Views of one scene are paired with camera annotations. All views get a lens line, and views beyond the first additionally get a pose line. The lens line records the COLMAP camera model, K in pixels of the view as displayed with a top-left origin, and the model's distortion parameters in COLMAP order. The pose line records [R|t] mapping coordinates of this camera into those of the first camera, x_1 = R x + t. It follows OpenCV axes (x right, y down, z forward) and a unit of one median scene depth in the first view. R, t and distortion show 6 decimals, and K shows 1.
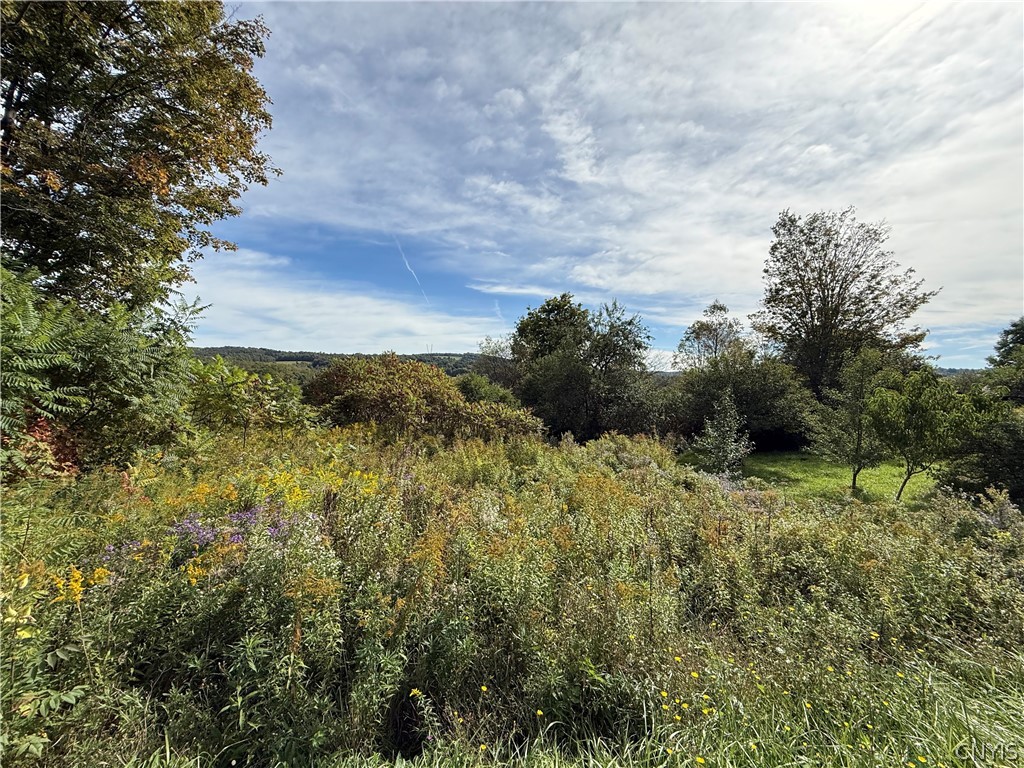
lens RADIAL K [[413.4, 0, 513.8], [0, 413.4, 388.3], [0, 0, 1]] dist [0.015066, -0.000025]
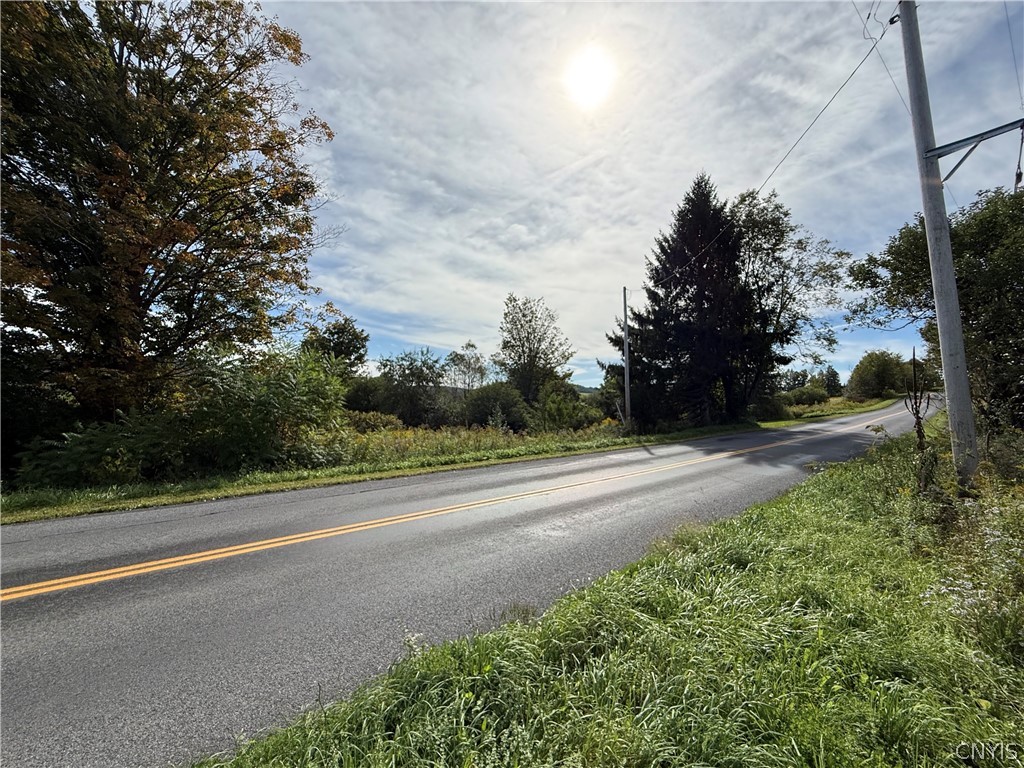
lens RADIAL K [[413.1, 0, 511.3], [0, 413.1, 383.9], [0, 0, 1]] dist [-0.001660, -0.000139]
pose [[0.813403, 0.024734, 0.581174, -0.169360], [-0.001073, 0.999158, -0.041021, -0.002284], [-0.581699, 0.032743, 0.812745, -0.183032]]
